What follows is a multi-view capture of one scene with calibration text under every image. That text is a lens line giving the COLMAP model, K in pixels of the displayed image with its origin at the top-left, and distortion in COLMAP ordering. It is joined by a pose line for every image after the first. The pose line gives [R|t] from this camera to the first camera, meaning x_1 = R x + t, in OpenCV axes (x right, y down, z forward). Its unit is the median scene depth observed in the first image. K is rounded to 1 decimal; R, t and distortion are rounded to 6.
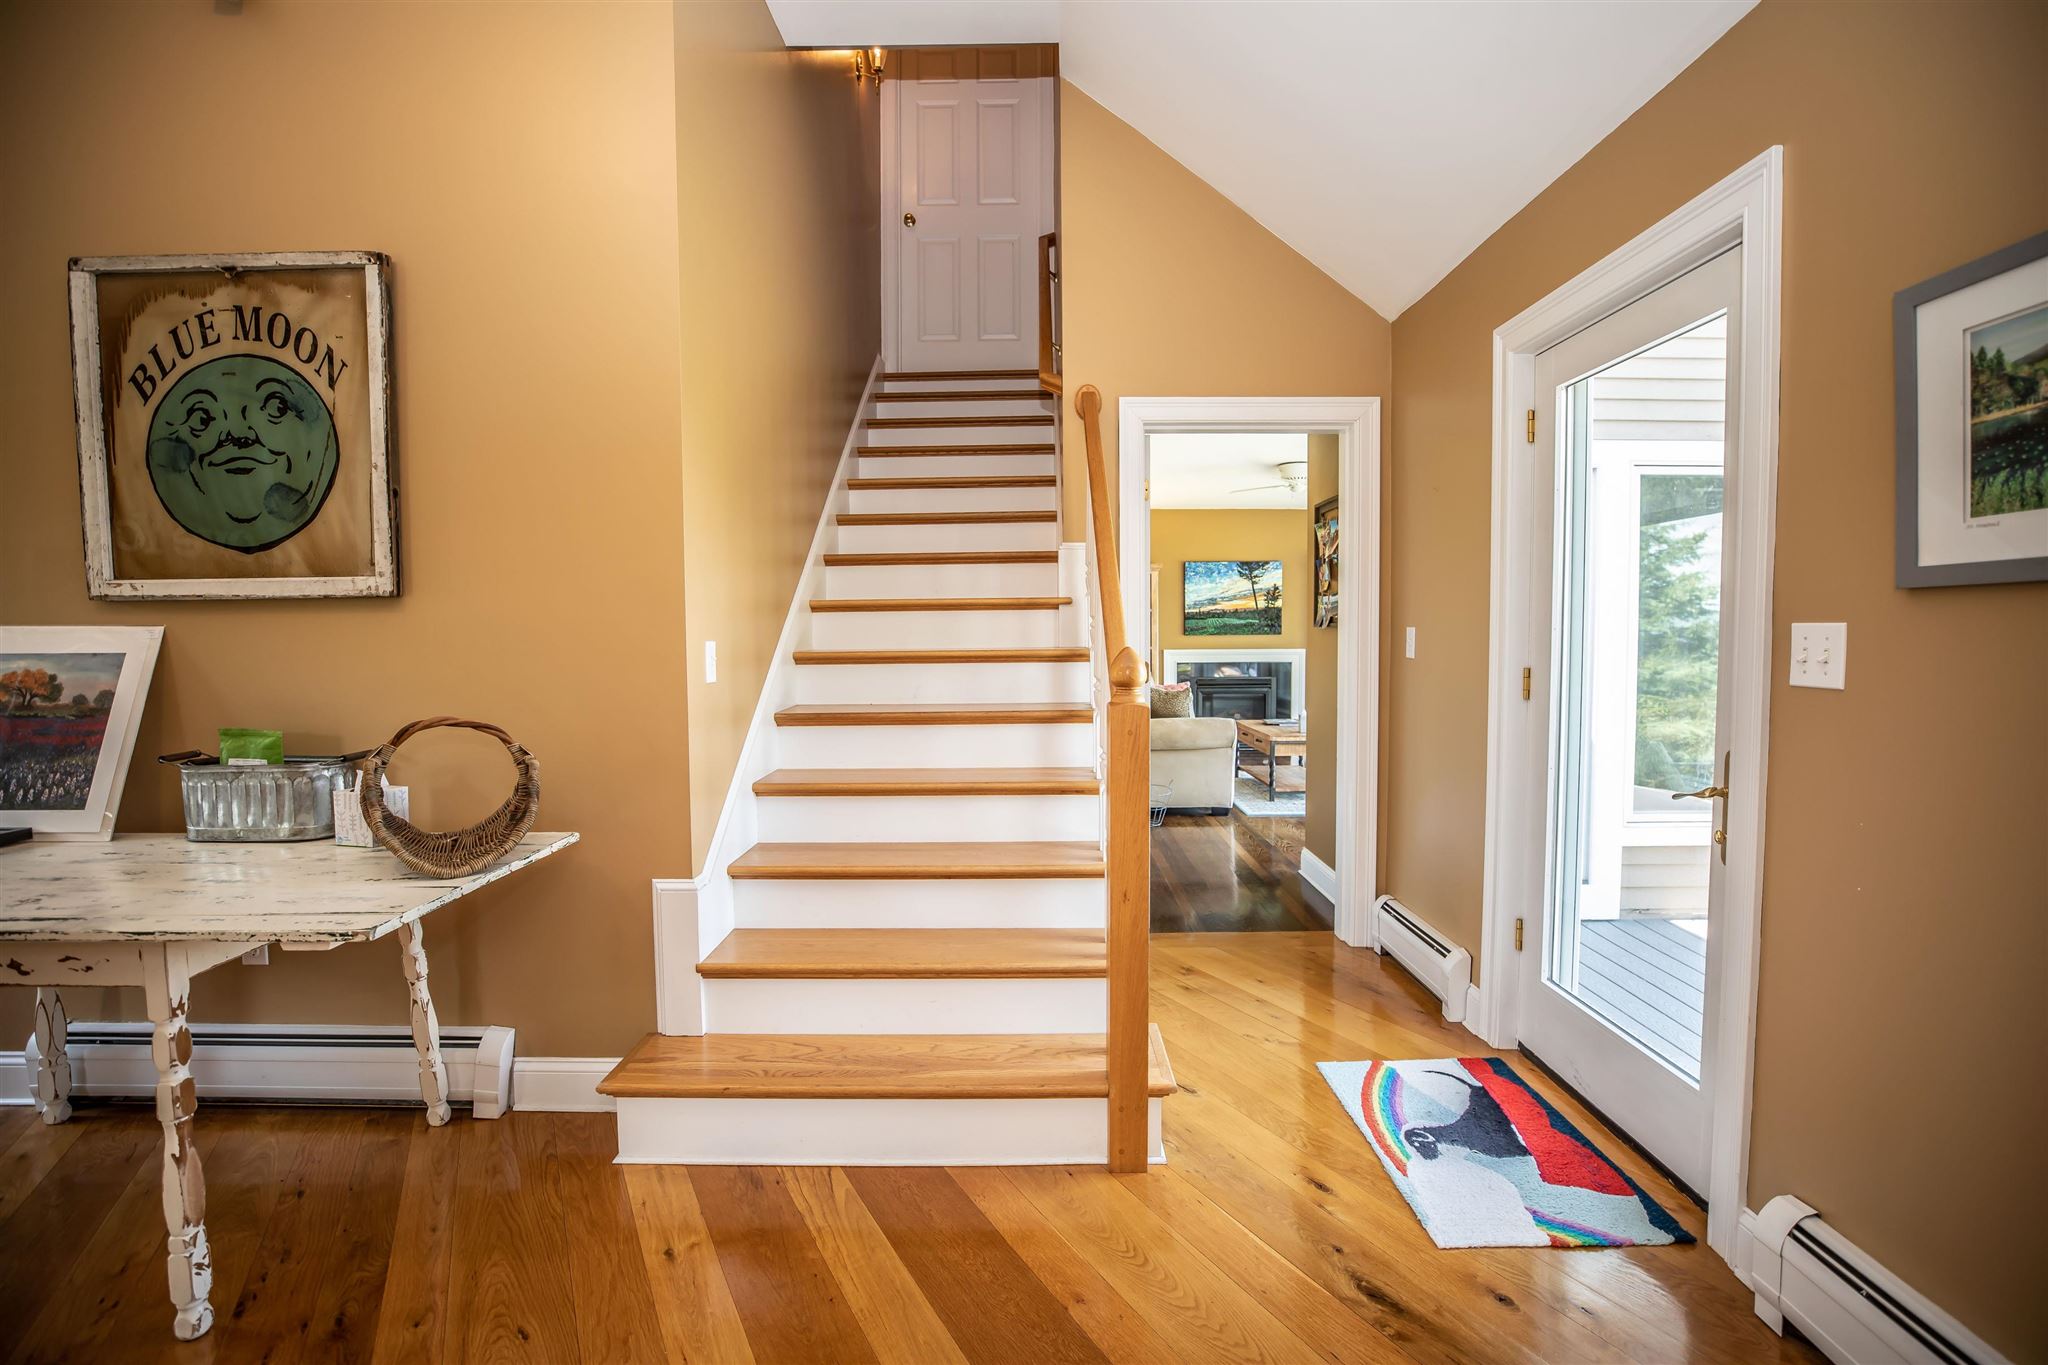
lens RADIAL K [[934.9, 0, 1023.6], [0, 934.9, 684.4], [0, 0, 1]] dist [-0.033267, 0.005802]
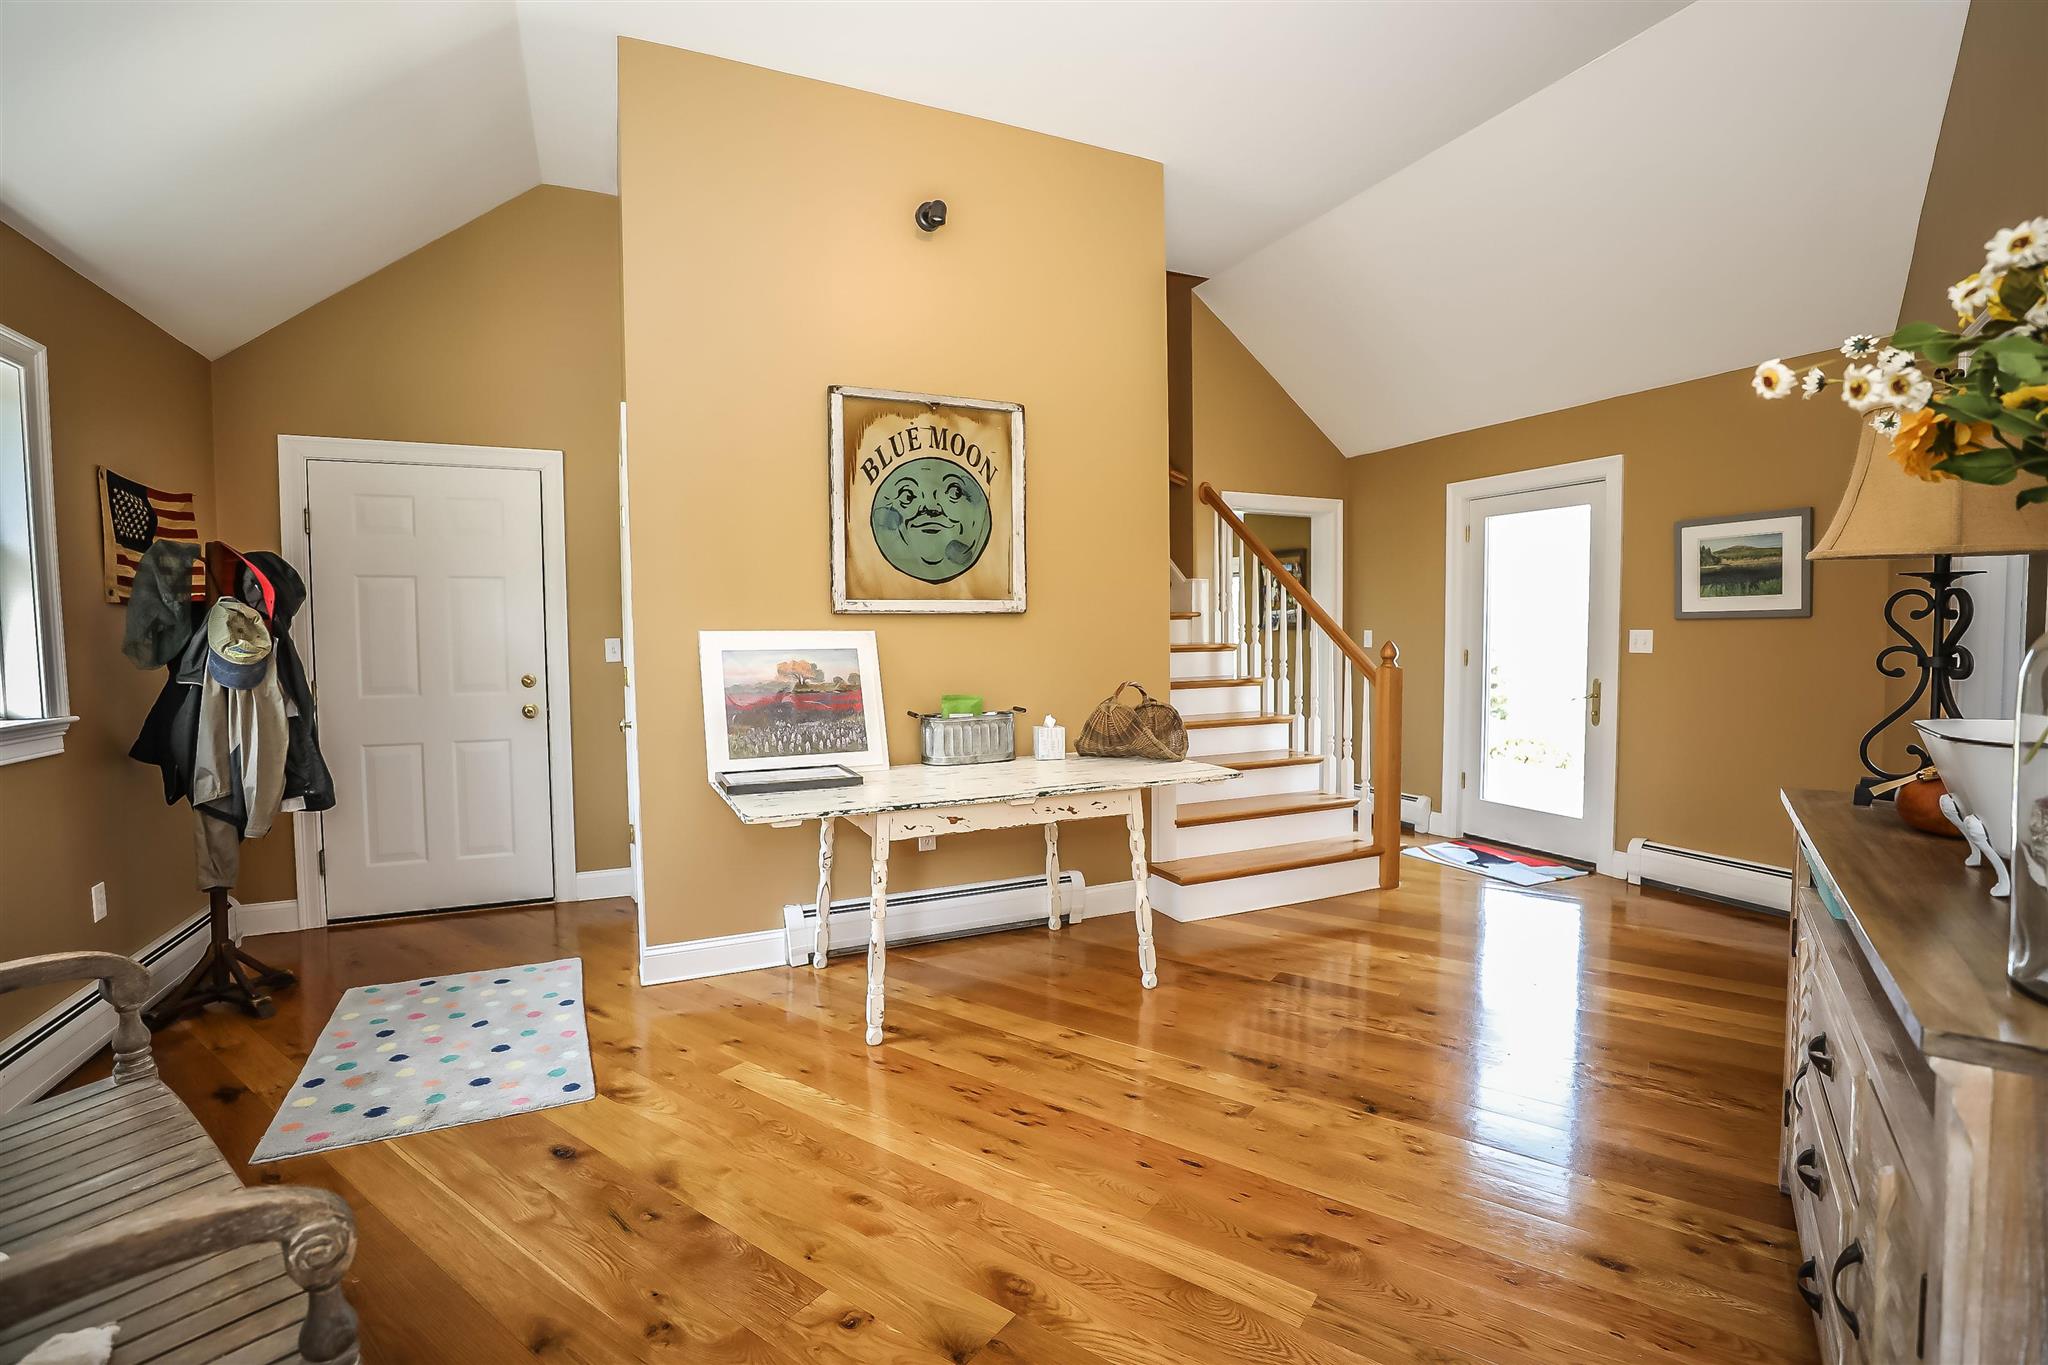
lens RADIAL K [[934.9, 0, 1036.0], [0, 934.9, 677.0], [0, 0, 1]] dist [-0.033267, 0.005802]
pose [[0.901645, -0.023406, 0.431843, -1.400603], [0.026348, 0.999652, -0.000829, 0.021557], [-0.431673, 0.012126, 0.901949, -0.517748]]
